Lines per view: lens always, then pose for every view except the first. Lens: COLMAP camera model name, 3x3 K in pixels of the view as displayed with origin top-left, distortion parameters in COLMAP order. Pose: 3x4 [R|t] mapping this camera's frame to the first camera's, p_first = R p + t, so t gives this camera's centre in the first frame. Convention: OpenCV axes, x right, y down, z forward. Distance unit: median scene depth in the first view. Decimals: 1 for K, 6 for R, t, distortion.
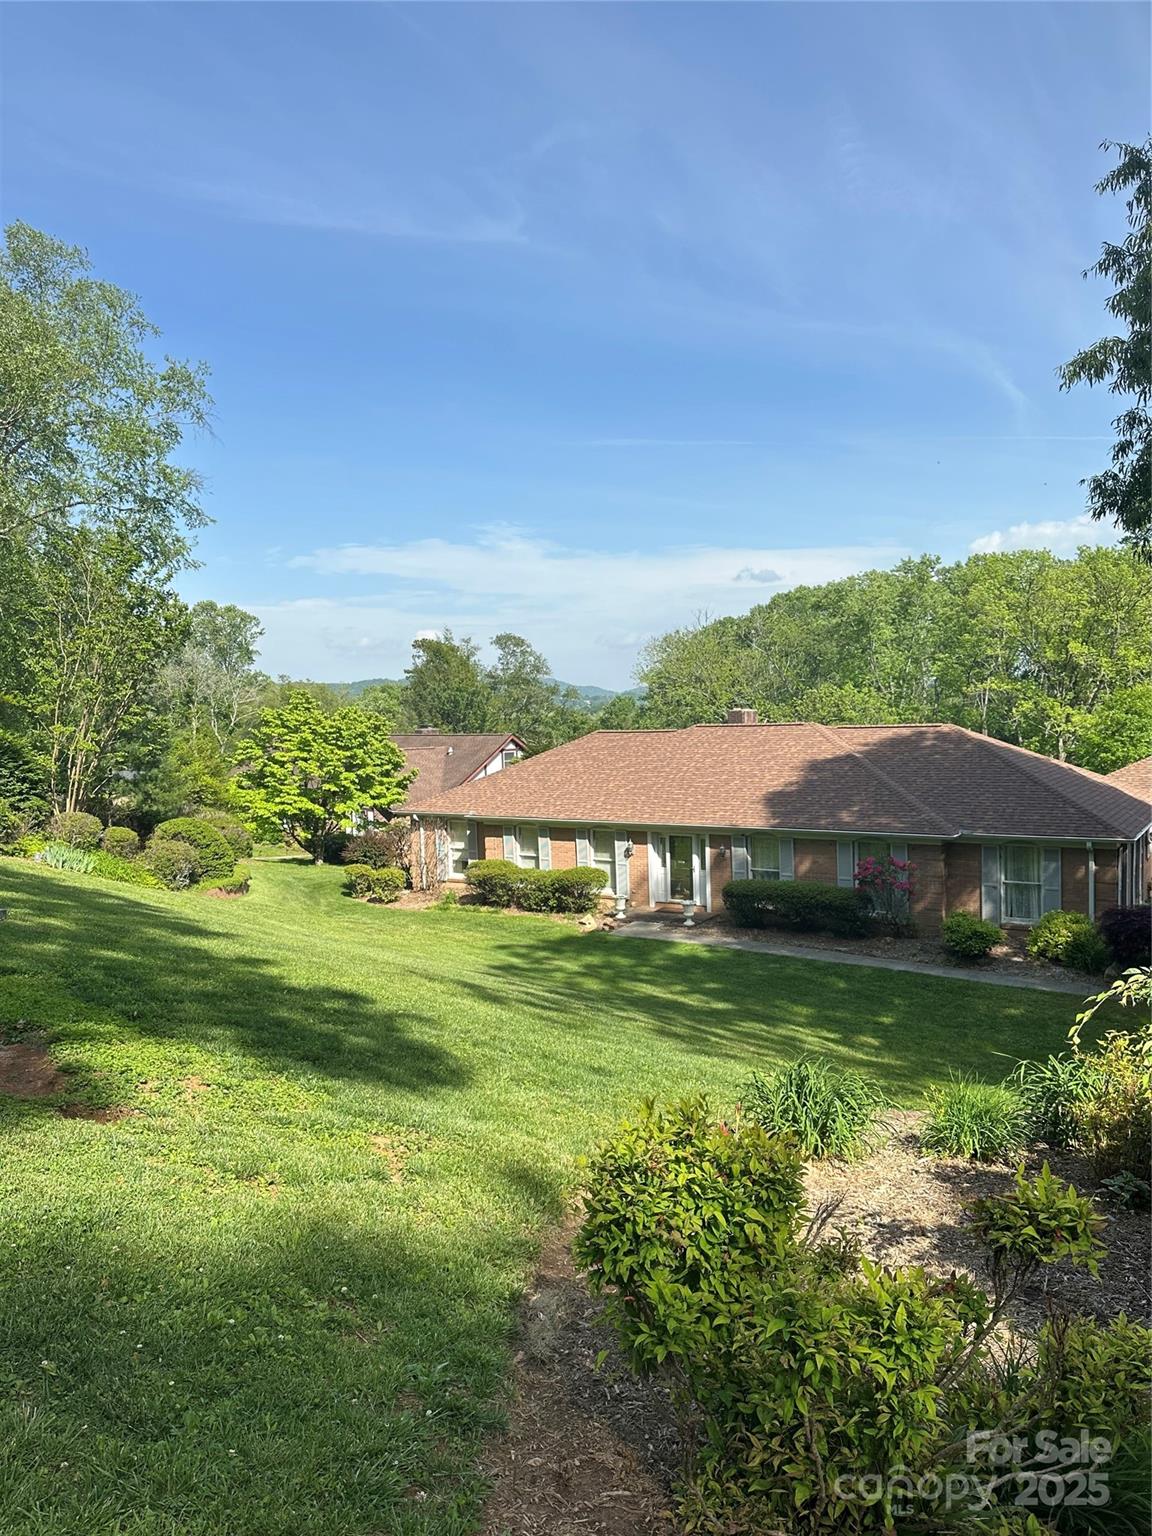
lens RADIAL K [[1069.4, 0, 576.0], [0, 1069.4, 768.0], [0, 0, 1]] dist [0.064091, 0.000196]
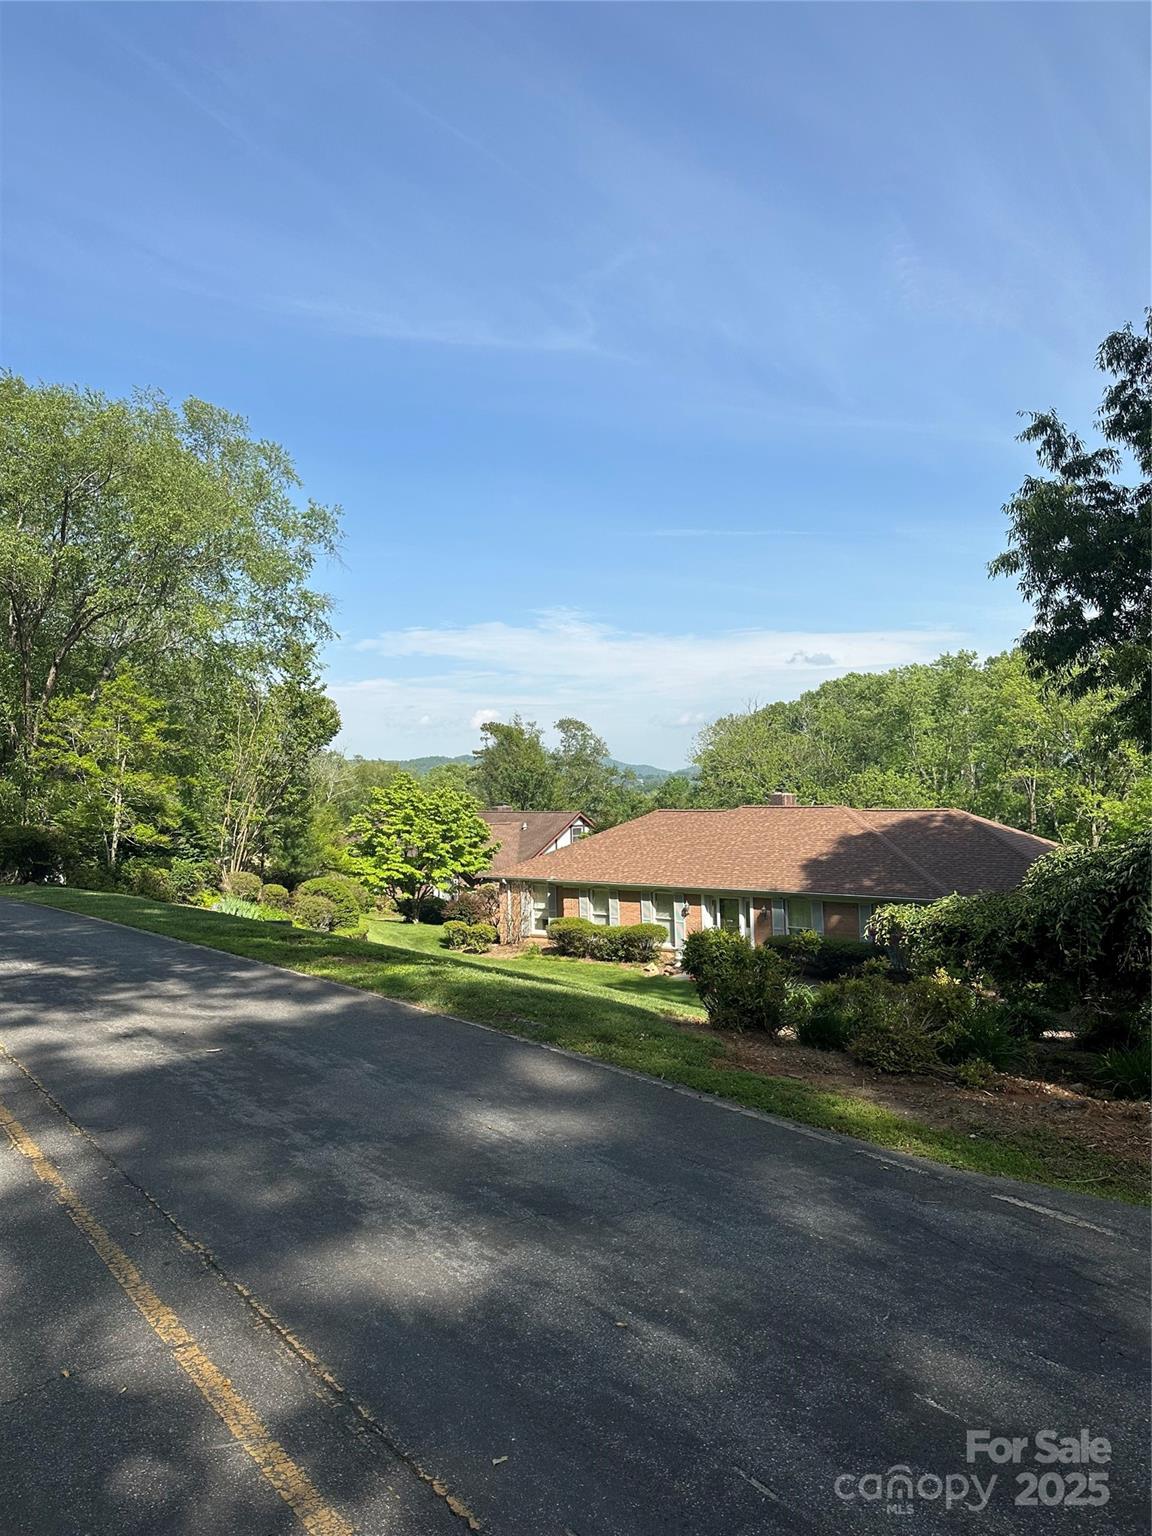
lens RADIAL K [[1090.5, 0, 576.0], [0, 1090.5, 768.0], [0, 0, 1]] dist [0.206038, -0.248928]
pose [[0.998844, 0.009452, -0.047131, -0.013174], [-0.012829, 0.997332, -0.071870, 0.006185], [0.046325, 0.072391, 0.996300, -0.189832]]
